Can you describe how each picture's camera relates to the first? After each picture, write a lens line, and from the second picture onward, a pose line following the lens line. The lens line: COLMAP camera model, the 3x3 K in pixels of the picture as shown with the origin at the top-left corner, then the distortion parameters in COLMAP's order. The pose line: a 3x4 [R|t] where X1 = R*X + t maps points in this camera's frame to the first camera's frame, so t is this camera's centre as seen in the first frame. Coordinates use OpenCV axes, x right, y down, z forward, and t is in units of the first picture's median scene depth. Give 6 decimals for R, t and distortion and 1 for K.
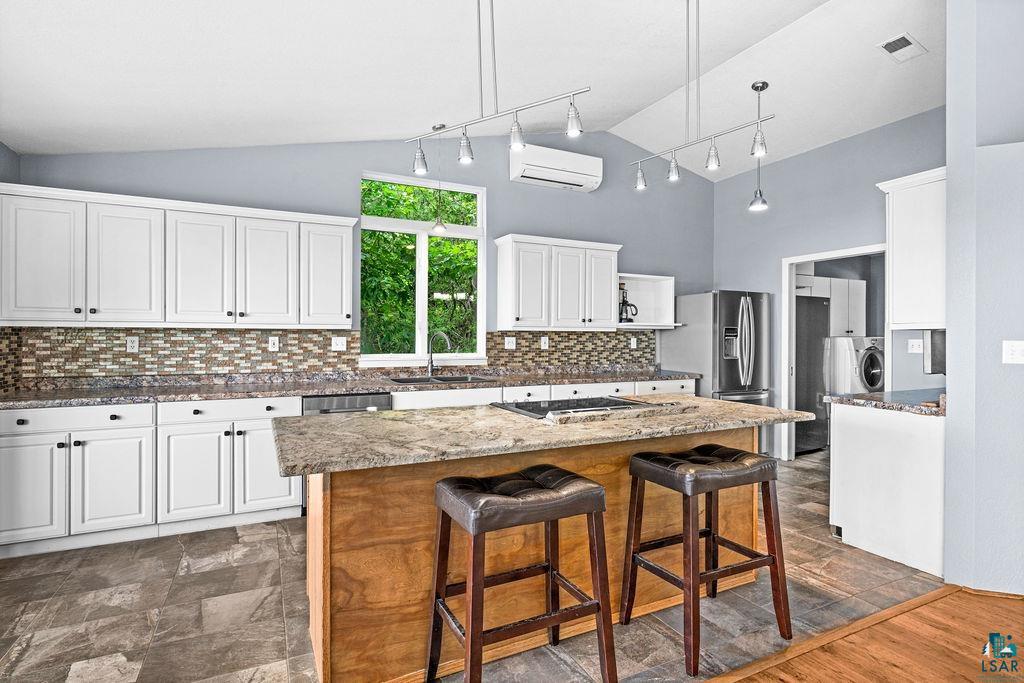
lens RADIAL K [[512.7, 0, 509.7], [0, 512.7, 336.5], [0, 0, 1]] dist [-0.004959, -0.000503]
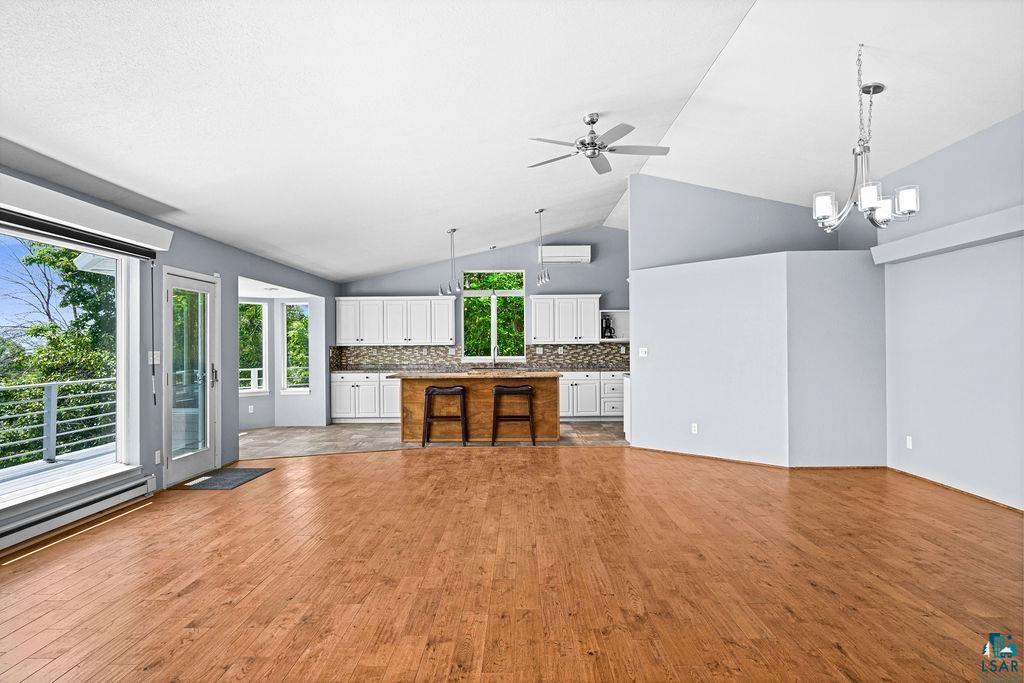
lens RADIAL K [[575.8, 0, 512.1], [0, 575.8, 343.6], [0, 0, 1]] dist [0.000304, -0.001990]
pose [[0.891595, -0.012883, -0.452650, 0.935801], [0.011388, 0.999917, -0.006029, -0.001693], [0.452690, 0.000221, 0.891668, -0.999703]]
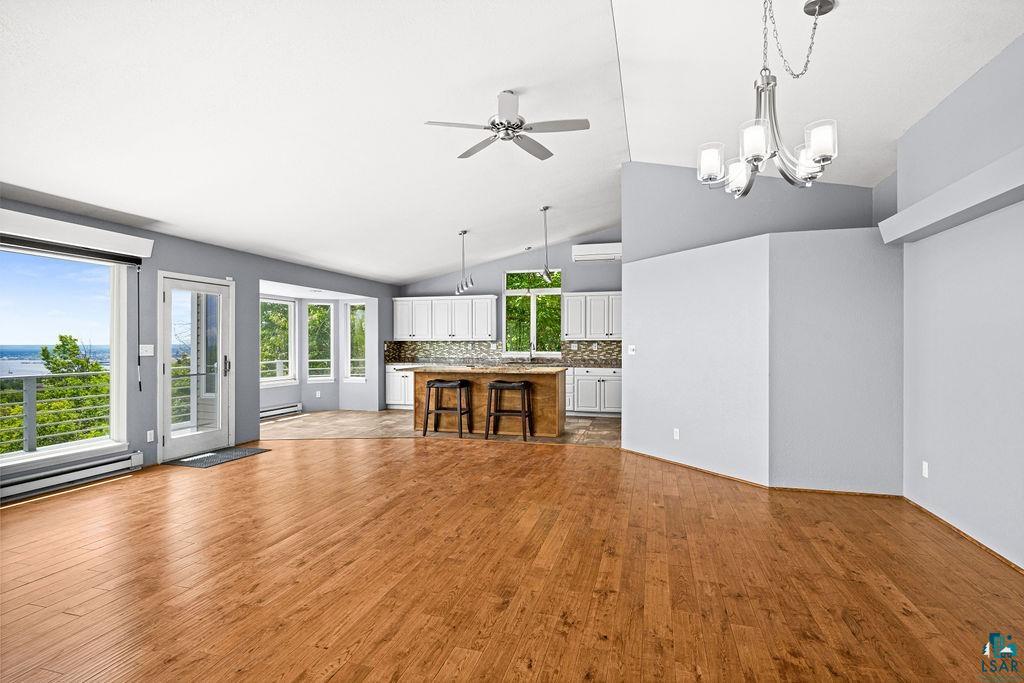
lens RADIAL K [[497.5, 0, 513.3], [0, 497.5, 343.0], [0, 0, 1]] dist [-0.000986, 0.000320]
pose [[0.744823, -0.002835, -0.667256, 1.172060], [0.003688, 0.999993, -0.000132, -0.001946], [0.667252, -0.002362, 0.744828, -0.601019]]
